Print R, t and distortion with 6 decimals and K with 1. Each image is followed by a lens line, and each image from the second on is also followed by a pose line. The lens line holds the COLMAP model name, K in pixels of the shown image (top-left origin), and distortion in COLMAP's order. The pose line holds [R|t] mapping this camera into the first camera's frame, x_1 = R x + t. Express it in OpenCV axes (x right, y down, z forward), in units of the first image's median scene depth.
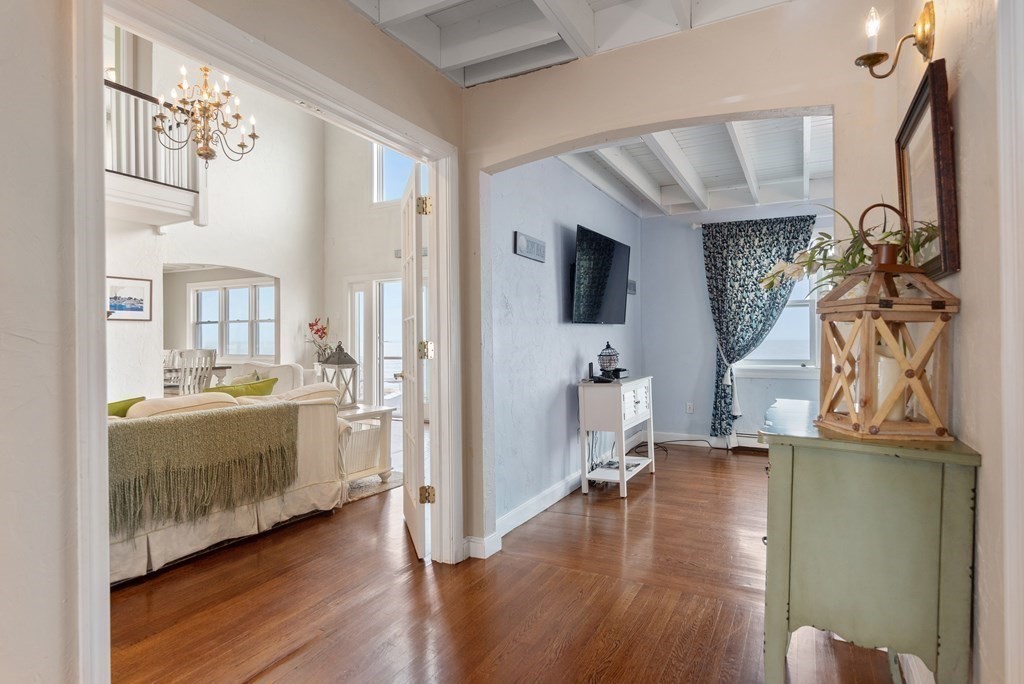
lens RADIAL K [[543.2, 0, 513.3], [0, 543.2, 340.2], [0, 0, 1]] dist [-0.000710, -0.000096]
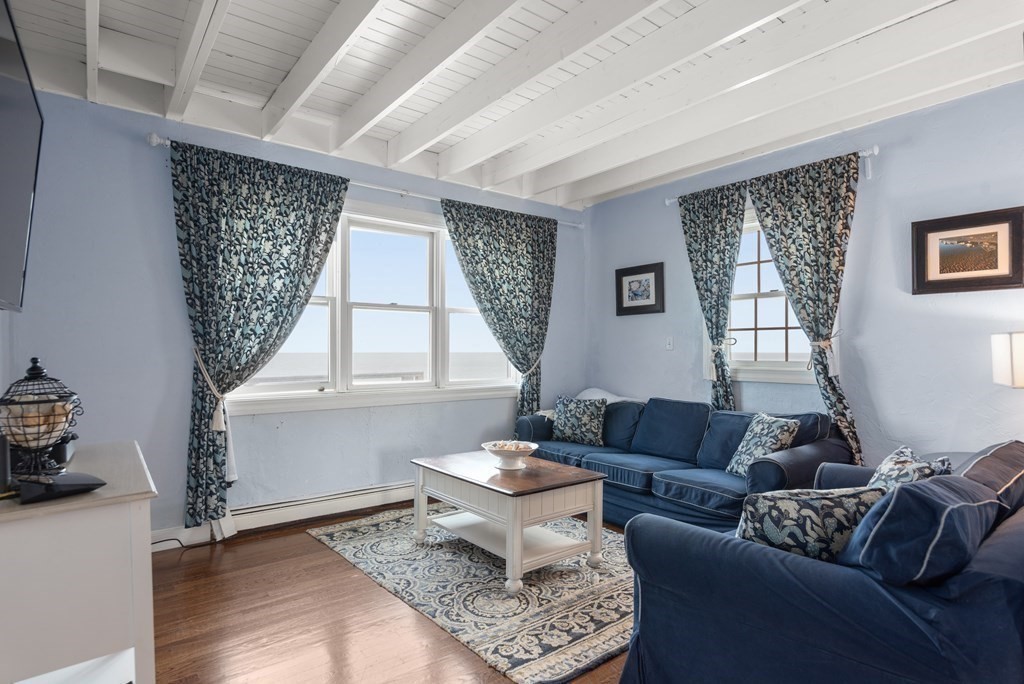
lens RADIAL K [[543.2, 0, 511.8], [0, 543.2, 344.1], [0, 0, 1]] dist [-0.000710, -0.000096]
pose [[0.404459, 0.015587, 0.914423, -0.008628], [0.000950, 0.999847, -0.017464, 0.000314], [-0.914556, 0.007933, 0.404382, 0.482381]]
